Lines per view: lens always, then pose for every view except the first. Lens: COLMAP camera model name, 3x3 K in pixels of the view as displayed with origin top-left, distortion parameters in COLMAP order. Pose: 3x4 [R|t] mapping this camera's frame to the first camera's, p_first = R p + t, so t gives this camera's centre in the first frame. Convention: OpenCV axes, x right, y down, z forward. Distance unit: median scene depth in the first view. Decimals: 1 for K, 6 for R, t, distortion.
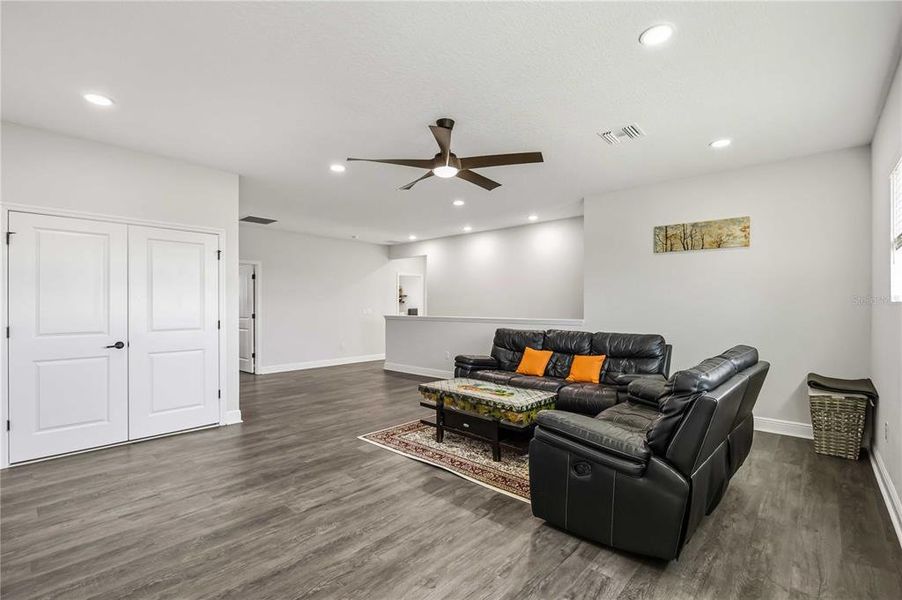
lens RADIAL K [[404.5, 0, 449.4], [0, 404.5, 307.1], [0, 0, 1]] dist [-0.001768, -0.000344]
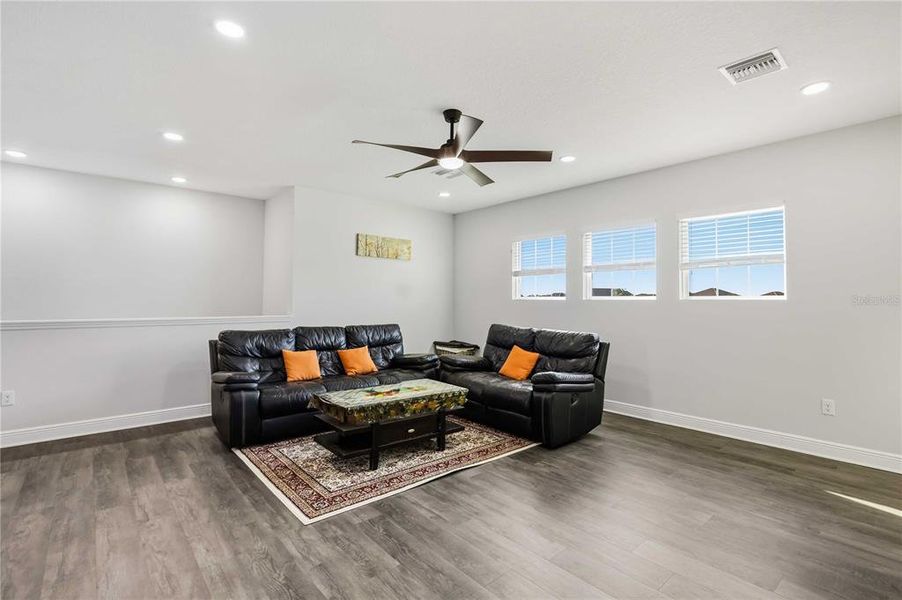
lens RADIAL K [[421.4, 0, 448.4], [0, 421.4, 298.2], [0, 0, 1]] dist [-0.001492, -0.001322]
pose [[0.127247, 0.008100, 0.991838, -0.871461], [0.000645, 0.999966, -0.008249, -0.001101], [-0.991871, 0.001690, 0.127238, 0.768750]]
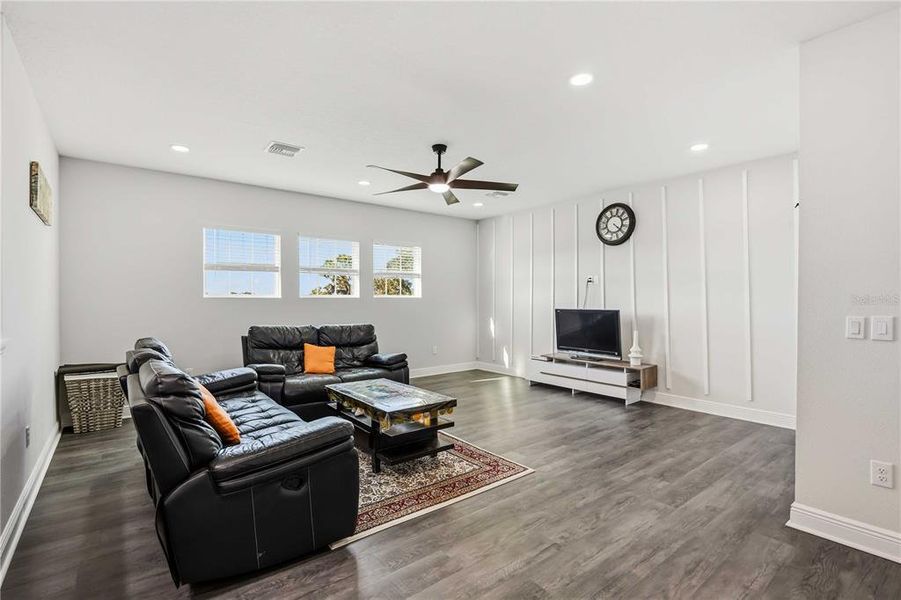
lens RADIAL K [[421.0, 0, 447.9], [0, 421.0, 298.2], [0, 0, 1]] dist [-0.001492, -0.001322]
pose [[-0.986961, -0.000827, 0.160956, -0.206728], [-0.000542, 0.999998, 0.001820, -0.009911], [-0.160958, 0.001709, -0.986960, 1.958995]]
